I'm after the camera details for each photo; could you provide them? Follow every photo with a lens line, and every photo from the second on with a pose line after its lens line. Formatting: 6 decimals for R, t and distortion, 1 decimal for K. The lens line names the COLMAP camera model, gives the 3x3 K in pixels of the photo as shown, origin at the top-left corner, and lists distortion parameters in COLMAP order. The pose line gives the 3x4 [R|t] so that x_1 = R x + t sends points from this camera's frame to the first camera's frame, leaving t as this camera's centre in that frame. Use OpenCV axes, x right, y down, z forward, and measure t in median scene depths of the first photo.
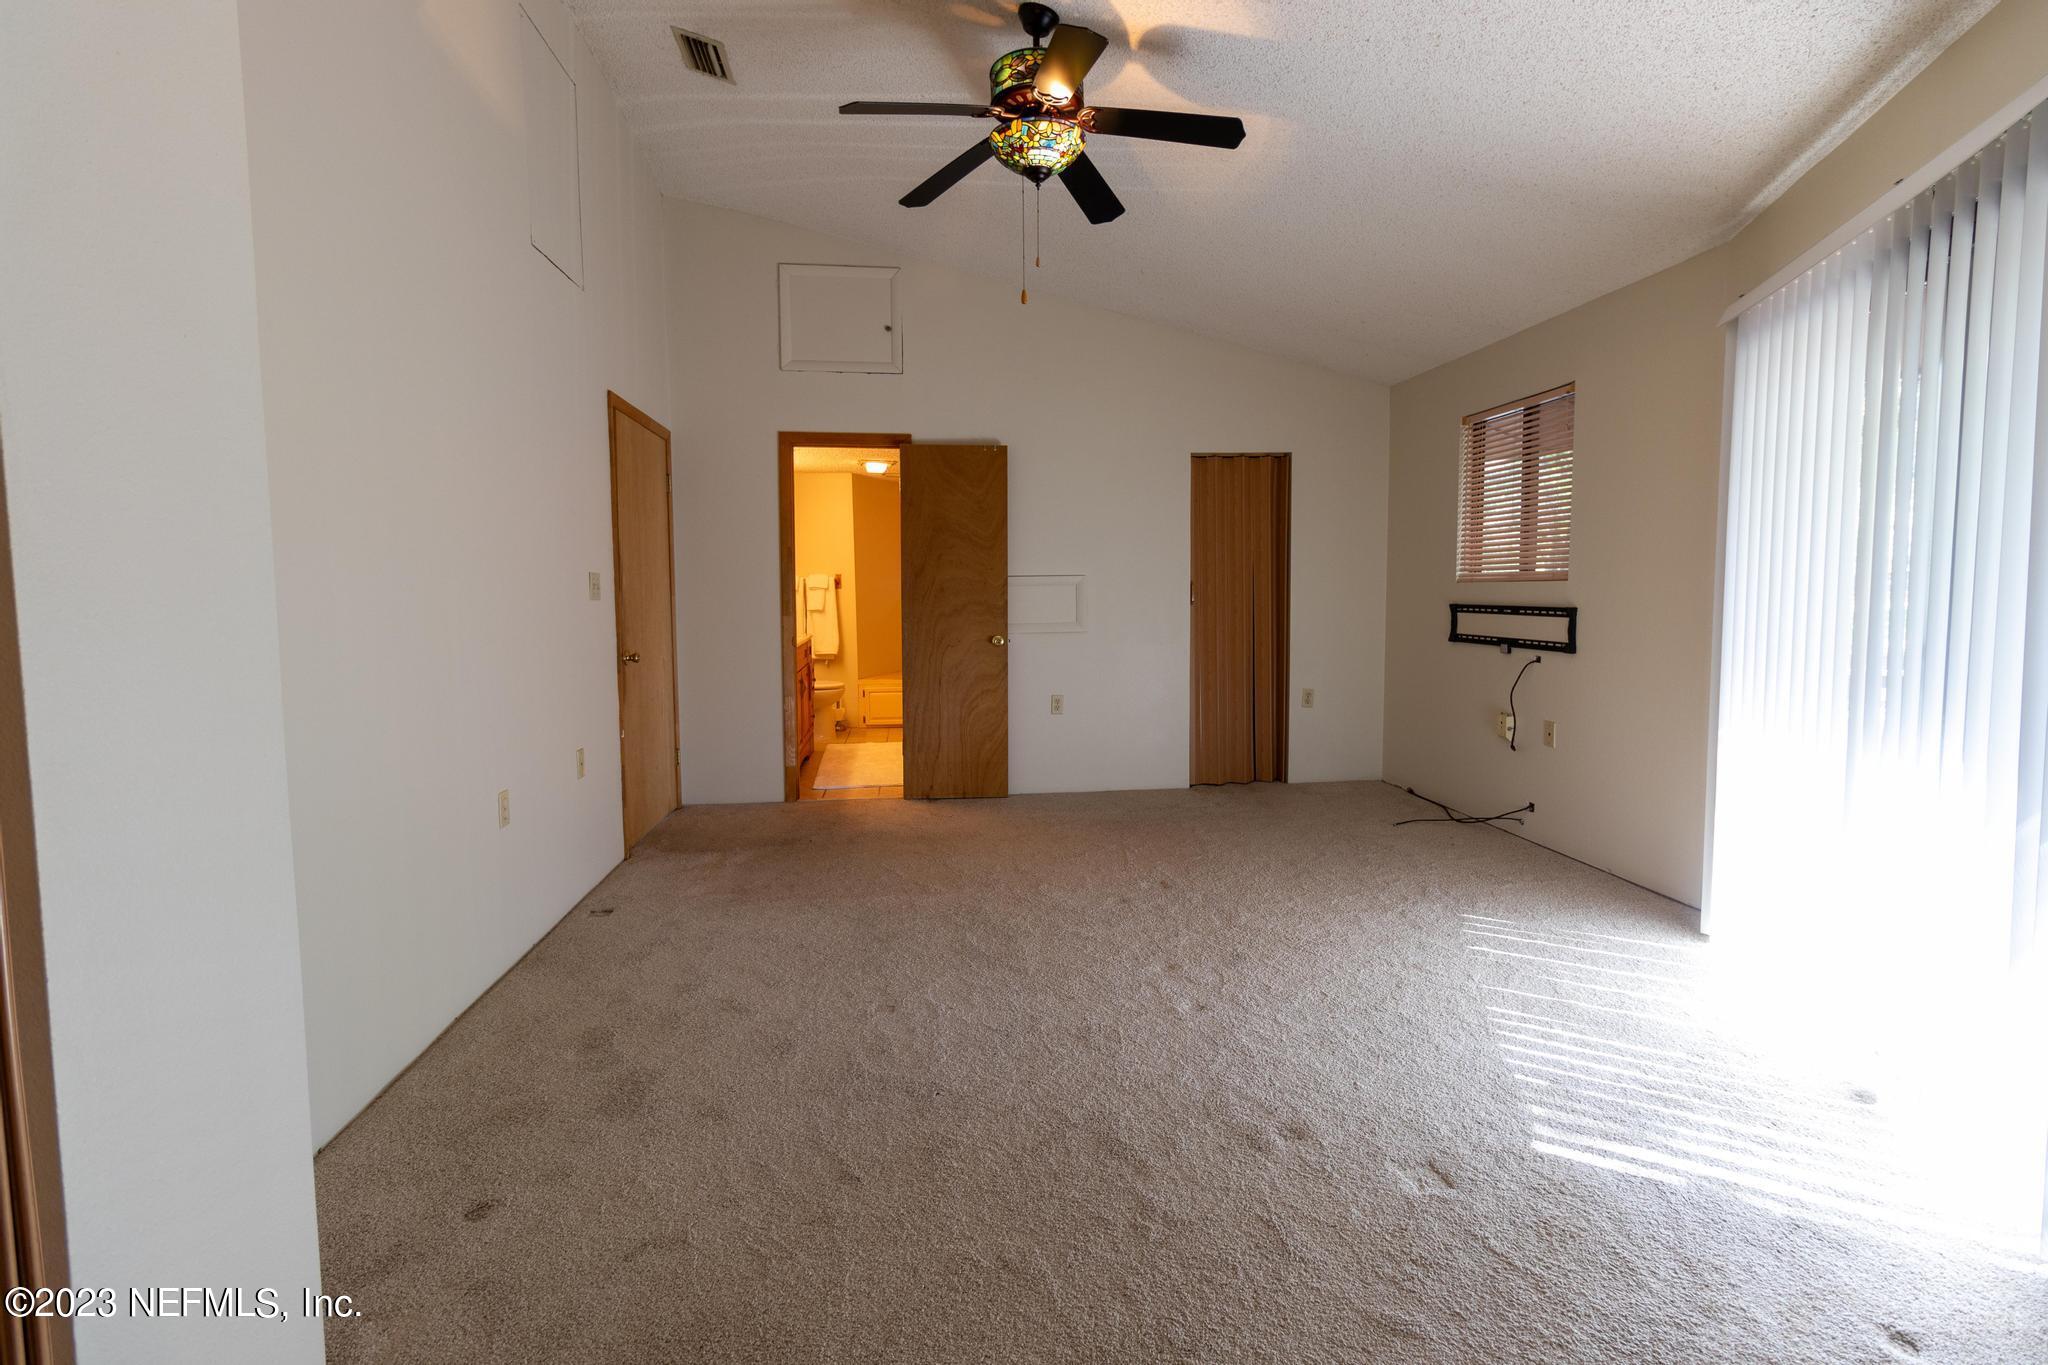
lens RADIAL K [[960.8, 0, 1020.3], [0, 960.8, 677.6], [0, 0, 1]] dist [0.000188, -0.000057]
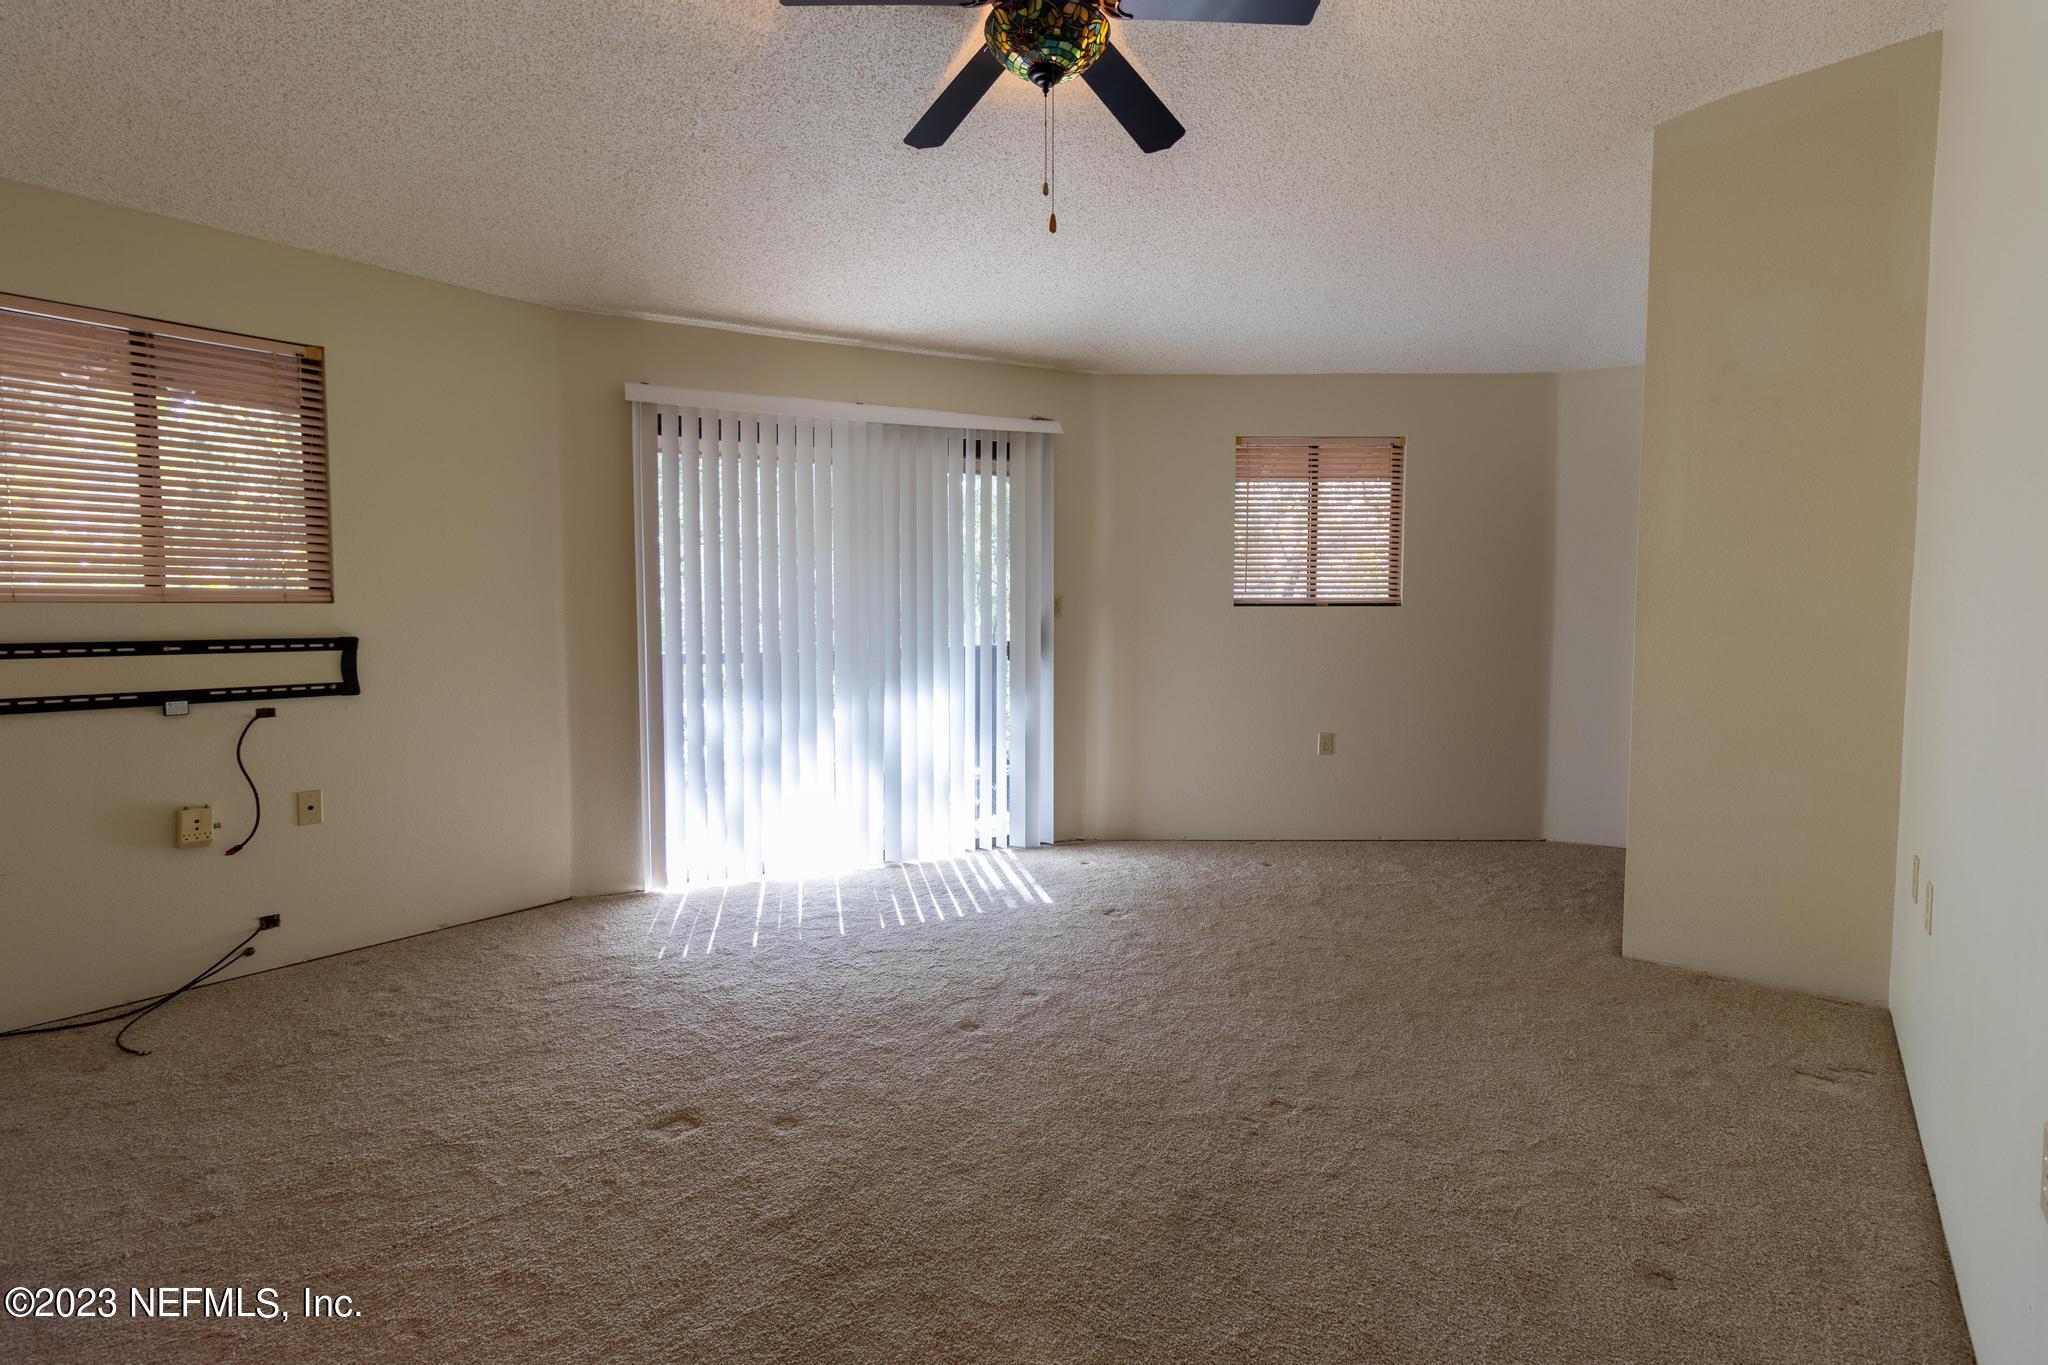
lens RADIAL K [[960.8, 0, 1017.4], [0, 960.8, 671.9], [0, 0, 1]] dist [0.000188, -0.000057]
pose [[-0.707294, -0.030437, 0.706264, -0.374062], [0.073659, 0.990461, 0.116451, -0.095345], [-0.703072, 0.134387, -0.698305, 1.154179]]
